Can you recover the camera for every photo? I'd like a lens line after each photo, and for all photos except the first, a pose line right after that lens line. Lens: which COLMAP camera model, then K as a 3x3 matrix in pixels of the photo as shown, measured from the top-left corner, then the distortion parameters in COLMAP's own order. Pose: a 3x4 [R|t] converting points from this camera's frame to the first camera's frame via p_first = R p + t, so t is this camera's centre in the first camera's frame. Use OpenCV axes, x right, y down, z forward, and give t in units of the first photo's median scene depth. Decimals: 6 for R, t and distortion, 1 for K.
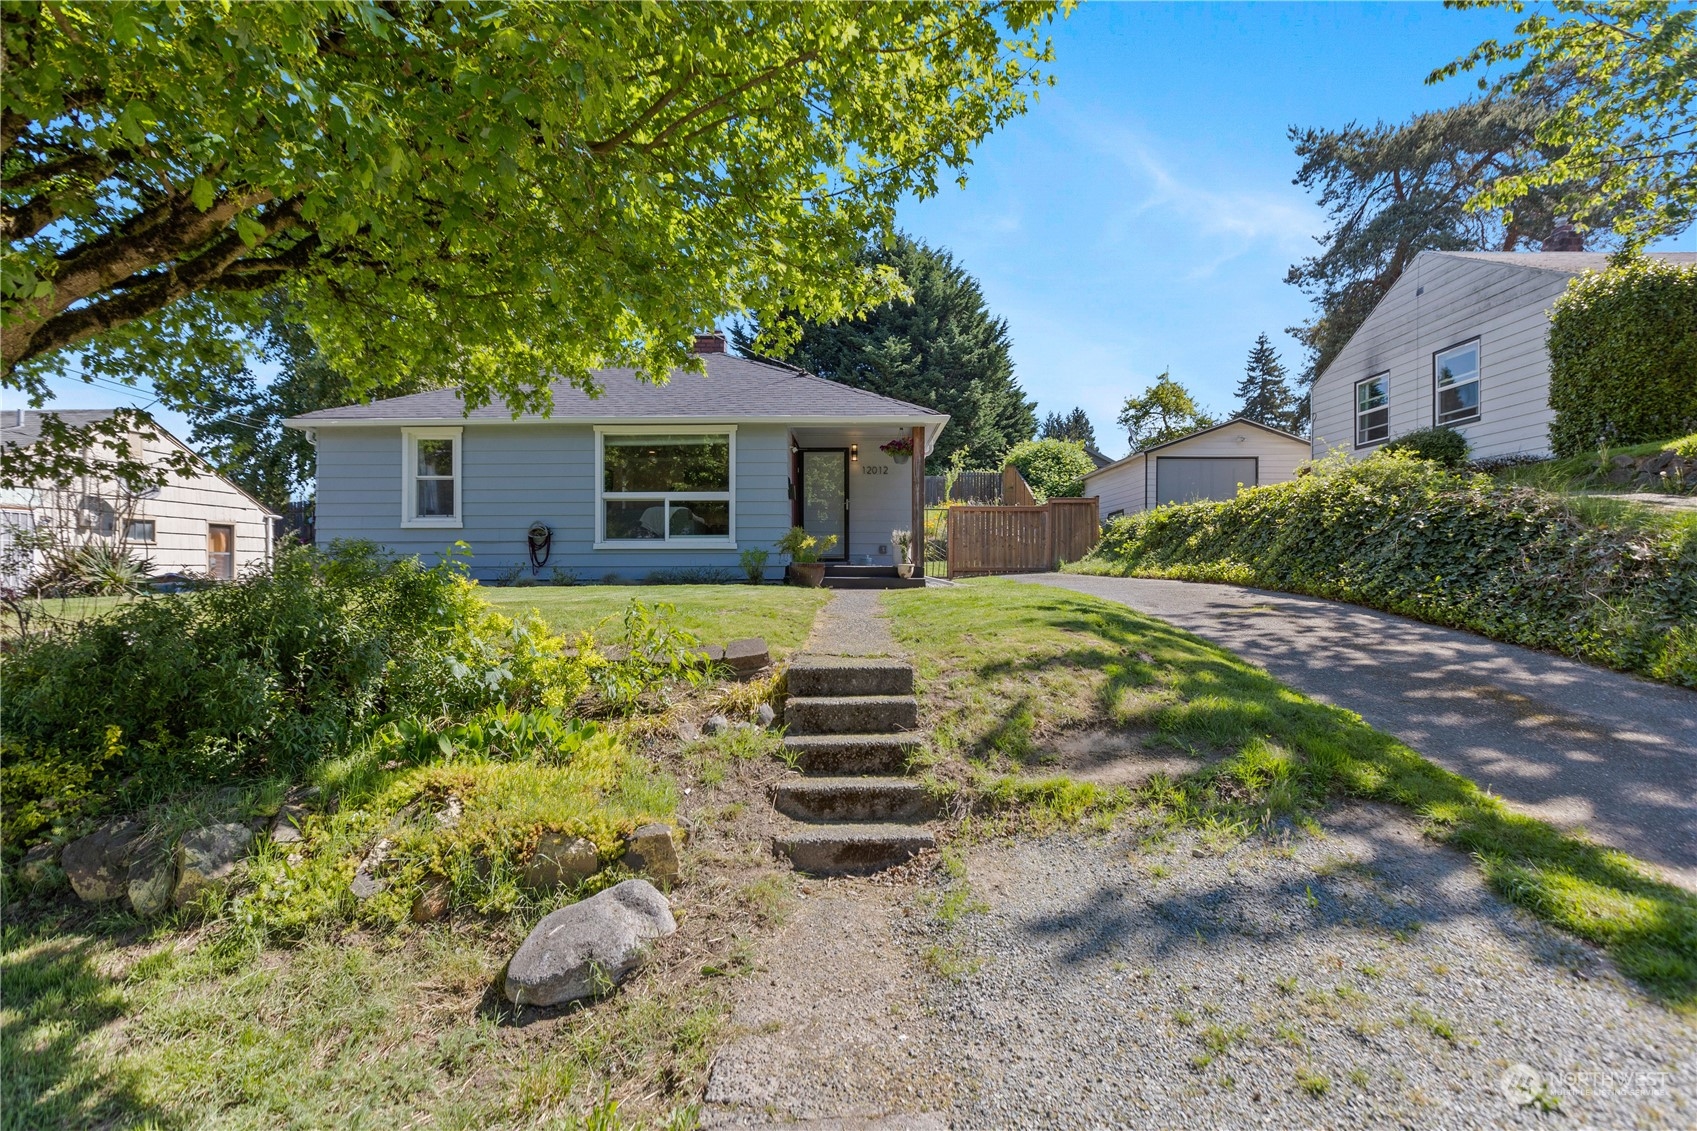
lens RADIAL K [[766.6, 0, 860.3], [0, 766.6, 614.3], [0, 0, 1]] dist [0.002194, 0.000308]
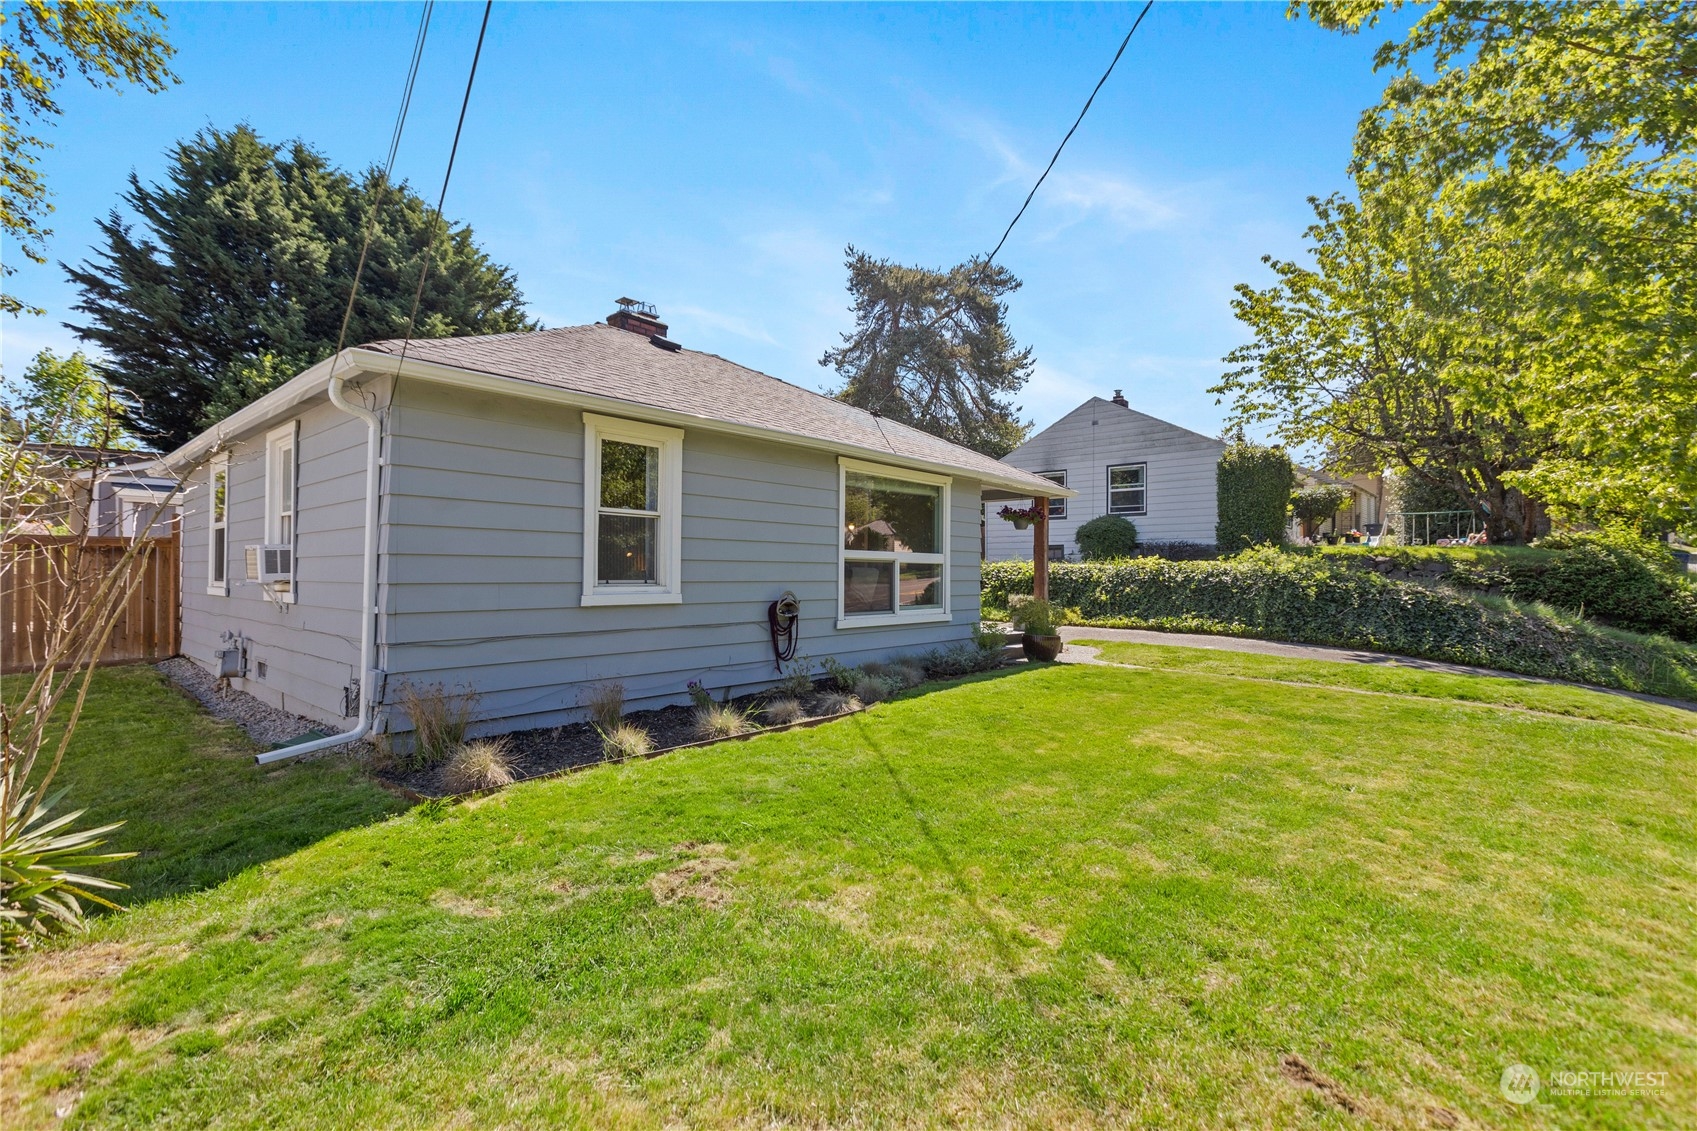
lens RADIAL K [[764.4, 0, 866.5], [0, 764.4, 569.8], [0, 0, 1]] dist [0.003946, -0.000058]
pose [[0.646634, 0.012127, 0.762704, -1.516137], [0.047708, 0.997273, -0.056304, -0.176392], [-0.761307, 0.072795, 0.644293, 0.942931]]
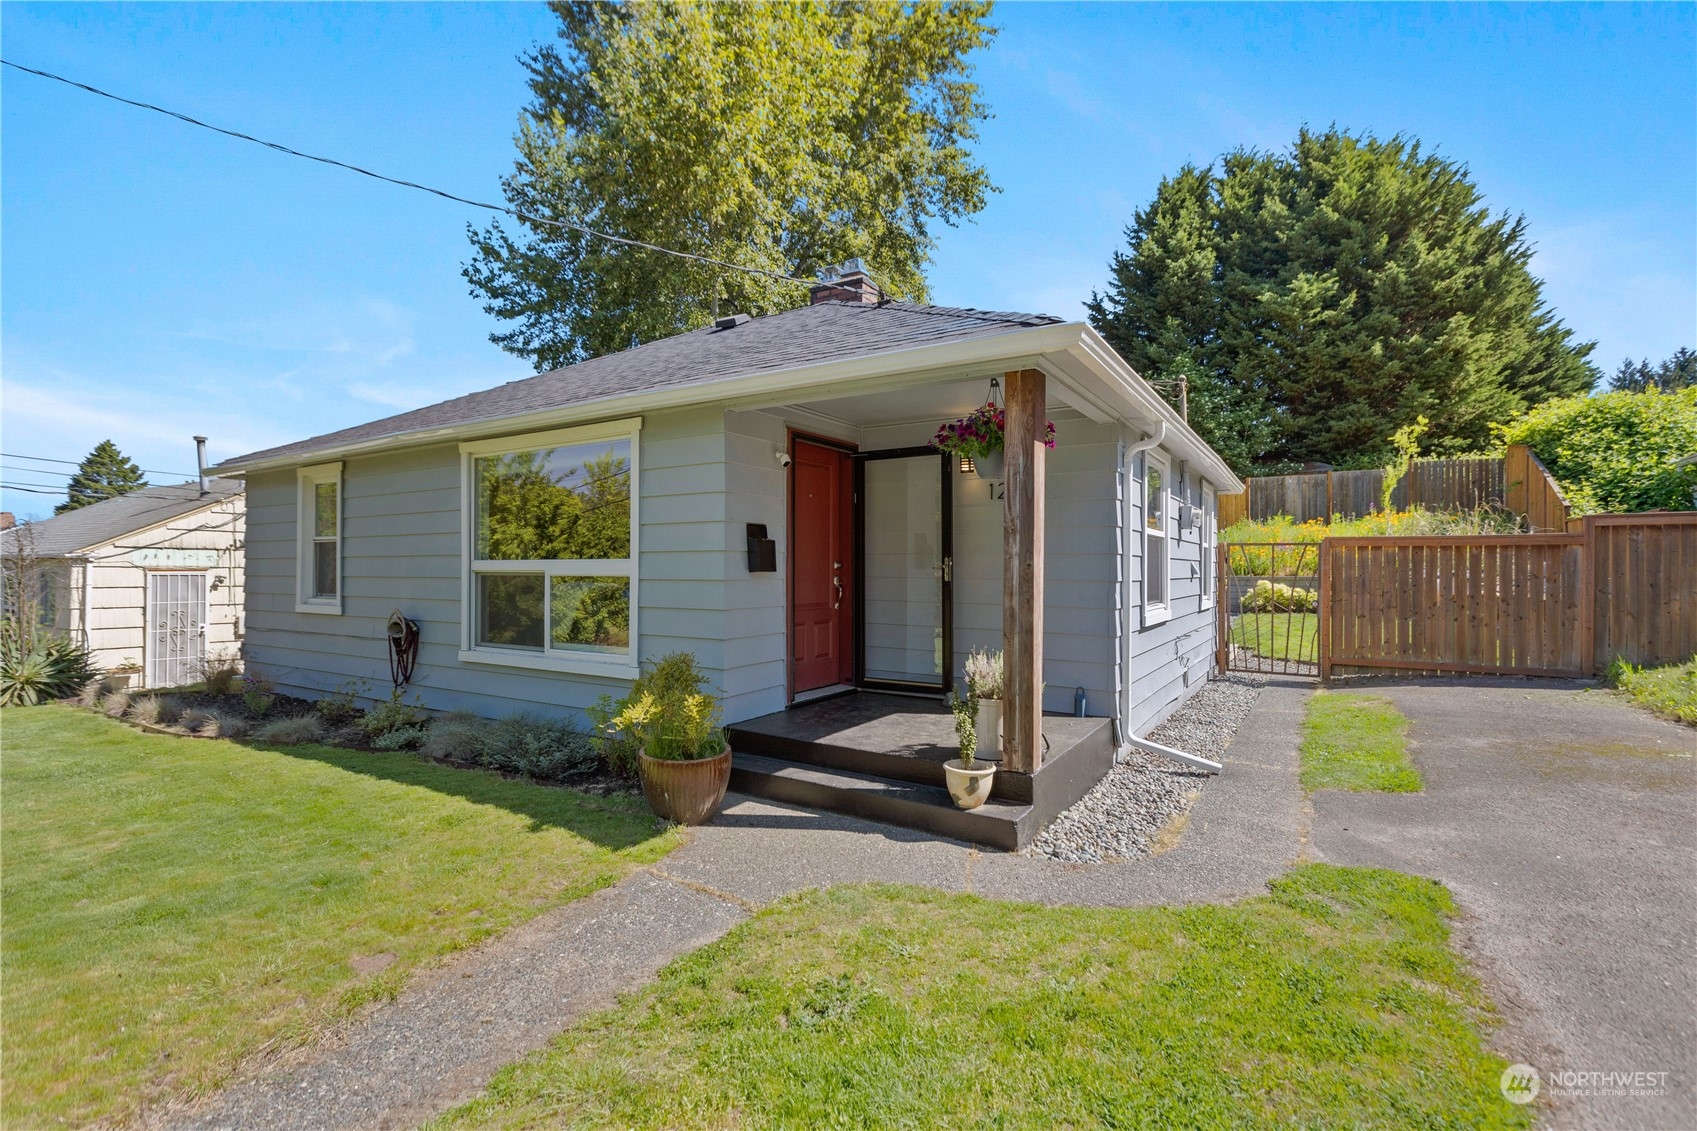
lens RADIAL K [[790.2, 0, 848.2], [0, 790.2, 571.7], [0, 0, 1]] dist [-0.001698, -0.000821]
pose [[0.855083, 0.005649, -0.518460, 0.342425], [-0.040006, 0.997679, -0.055109, -0.231088], [0.516945, 0.067864, 0.853324, 1.166400]]
